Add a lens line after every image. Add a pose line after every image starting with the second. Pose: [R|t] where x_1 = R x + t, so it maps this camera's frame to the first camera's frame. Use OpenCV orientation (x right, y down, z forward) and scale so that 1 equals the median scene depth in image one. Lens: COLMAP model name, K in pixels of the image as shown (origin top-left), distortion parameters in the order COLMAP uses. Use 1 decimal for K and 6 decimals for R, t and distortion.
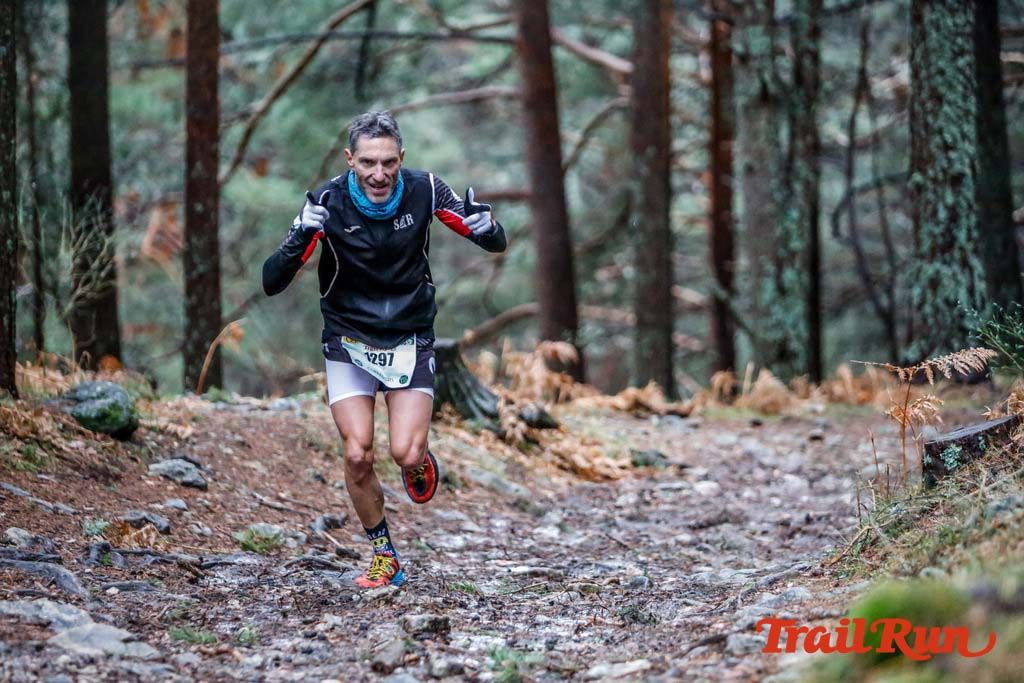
lens RADIAL K [[4108.5, 0, 512.0], [0, 4108.5, 341.5], [0, 0, 1]] dist [0.300618, 9.141503]
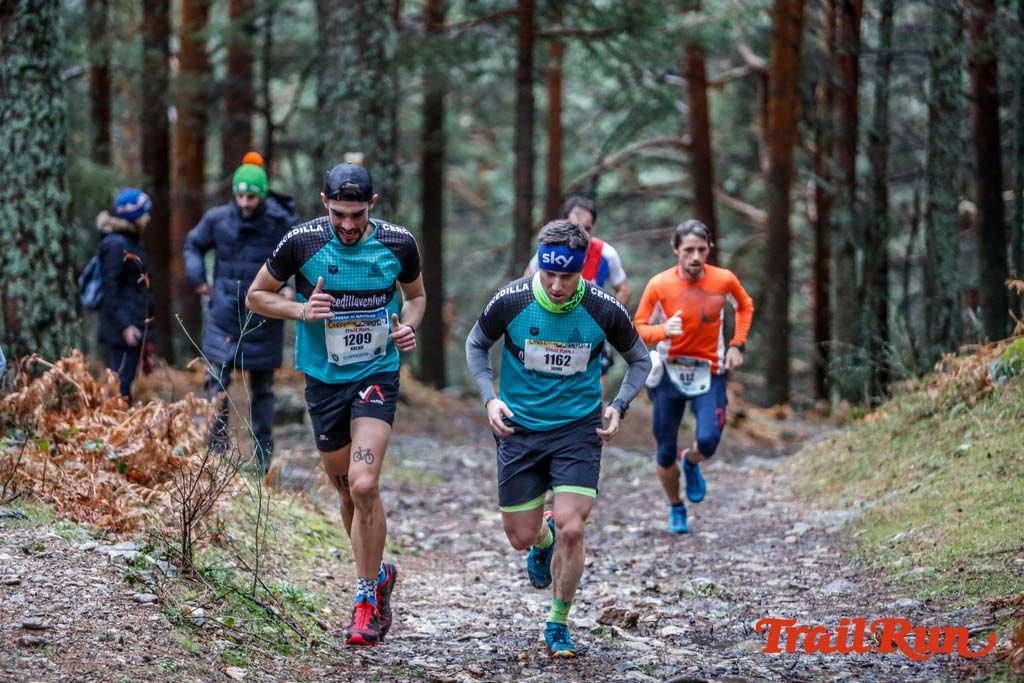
lens RADIAL K [[4262.0, 0, 512.0], [0, 4262.0, 341.5], [0, 0, 1]] dist [0.401258, 7.008842]
pose [[0.999677, 0.012919, -0.021879, -0.029767], [-0.013317, 0.999747, -0.018141, 0.010617], [0.021639, 0.018427, 0.999596, -0.597010]]
